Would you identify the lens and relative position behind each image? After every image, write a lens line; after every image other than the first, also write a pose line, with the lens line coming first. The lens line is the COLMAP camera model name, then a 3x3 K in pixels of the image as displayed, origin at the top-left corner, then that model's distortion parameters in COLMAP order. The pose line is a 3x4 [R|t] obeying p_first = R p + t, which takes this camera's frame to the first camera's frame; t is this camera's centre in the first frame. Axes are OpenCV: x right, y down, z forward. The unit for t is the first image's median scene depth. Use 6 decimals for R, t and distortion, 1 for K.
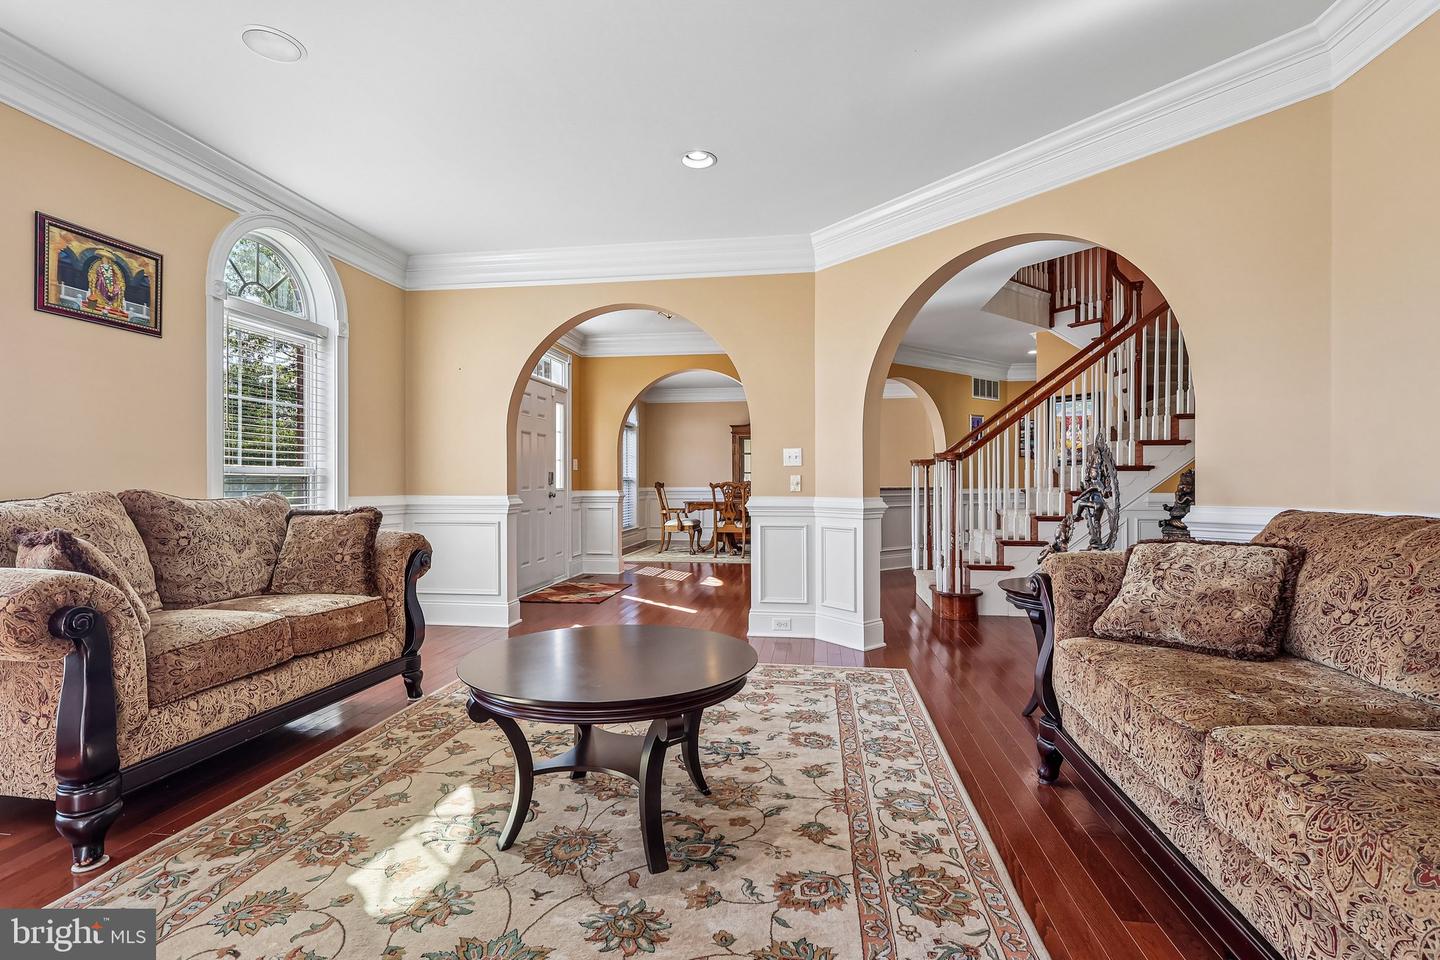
lens RADIAL K [[666.7, 0, 718.7], [0, 666.7, 483.0], [0, 0, 1]] dist [0.000230, 0.000627]
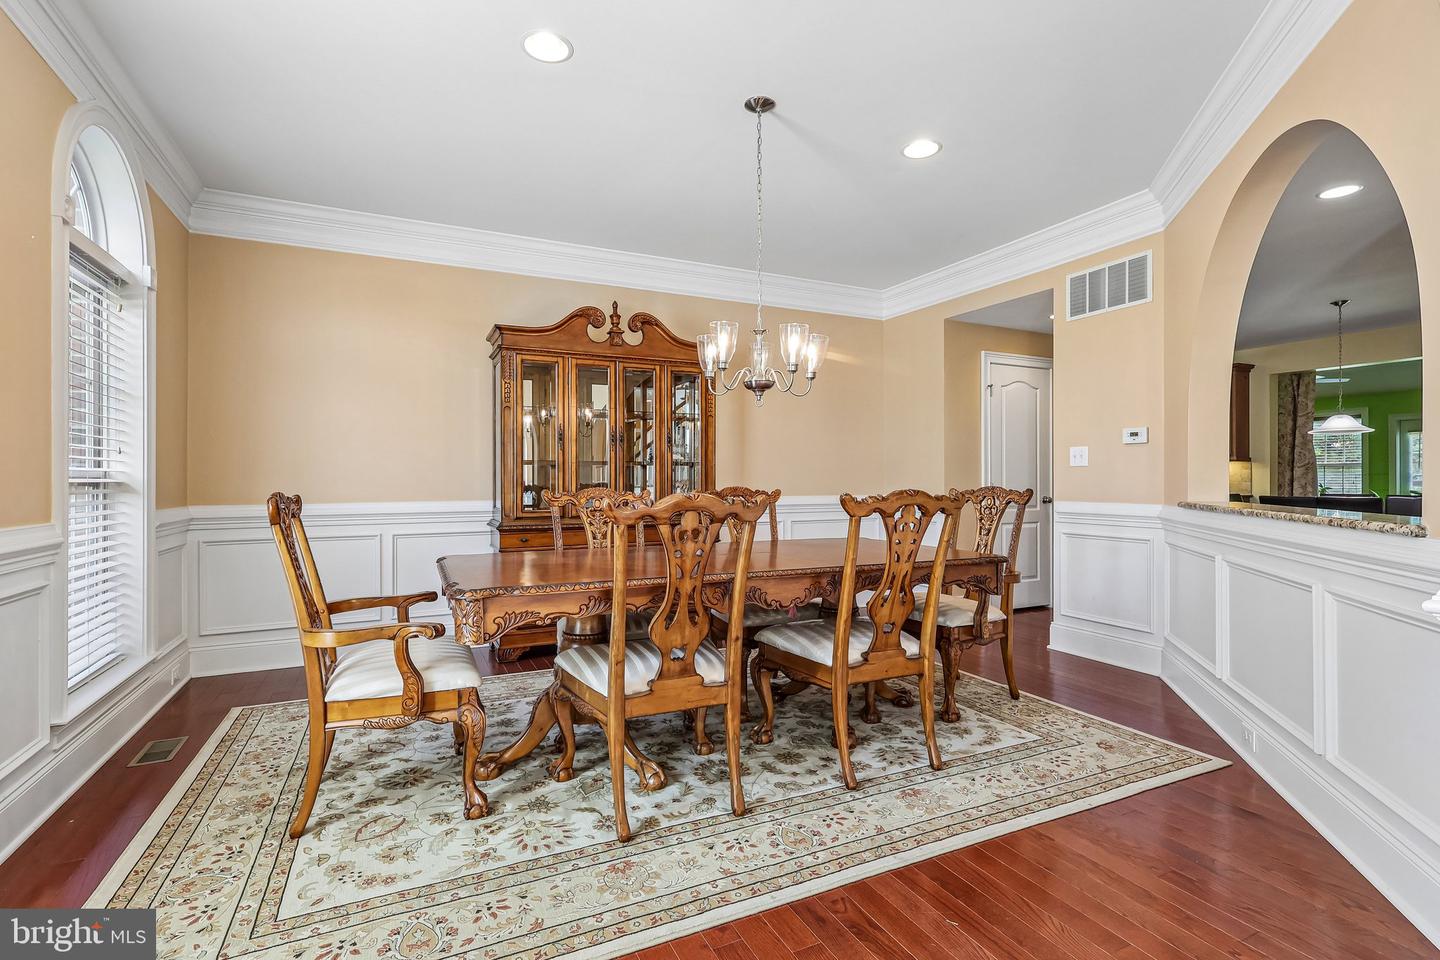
lens RADIAL K [[666.7, 0, 718.1], [0, 666.7, 480.3], [0, 0, 1]] dist [0.000230, 0.000627]
pose [[0.832600, 0.000036, 0.553875, -0.080147], [-0.001878, 0.999994, 0.002758, -0.006380], [-0.553871, -0.003336, 0.832596, 0.650257]]
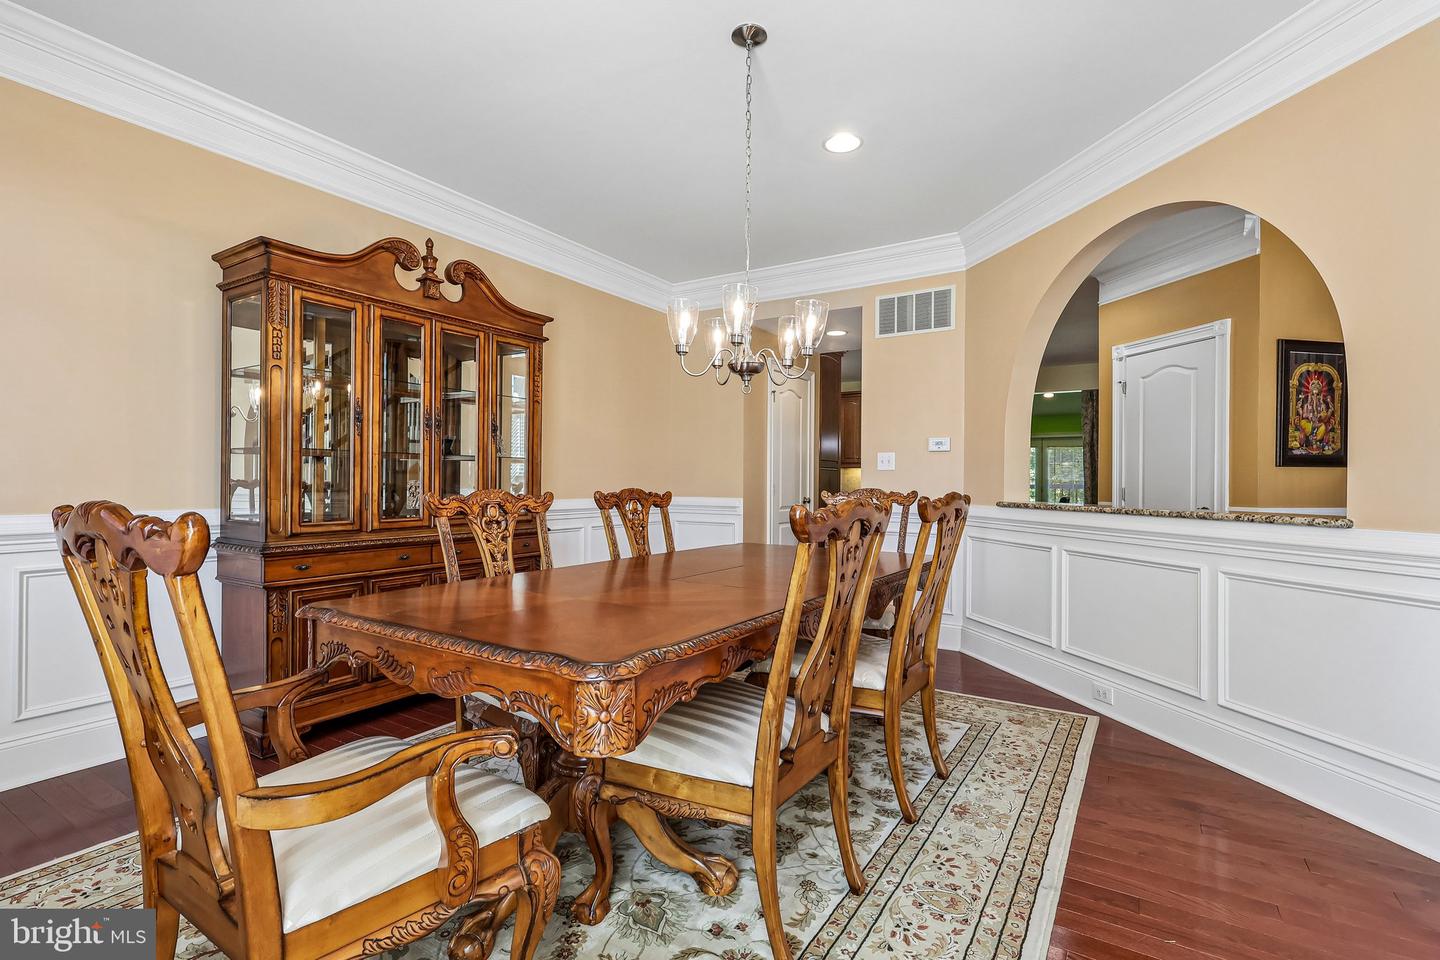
lens RADIAL K [[666.7, 0, 718.5], [0, 666.7, 481.0], [0, 0, 1]] dist [0.000230, 0.000627]
pose [[0.416545, 0.004933, 0.909102, -0.120276], [-0.009850, 0.999951, -0.000913, -0.005546], [-0.909062, -0.008574, 0.416573, 0.759321]]
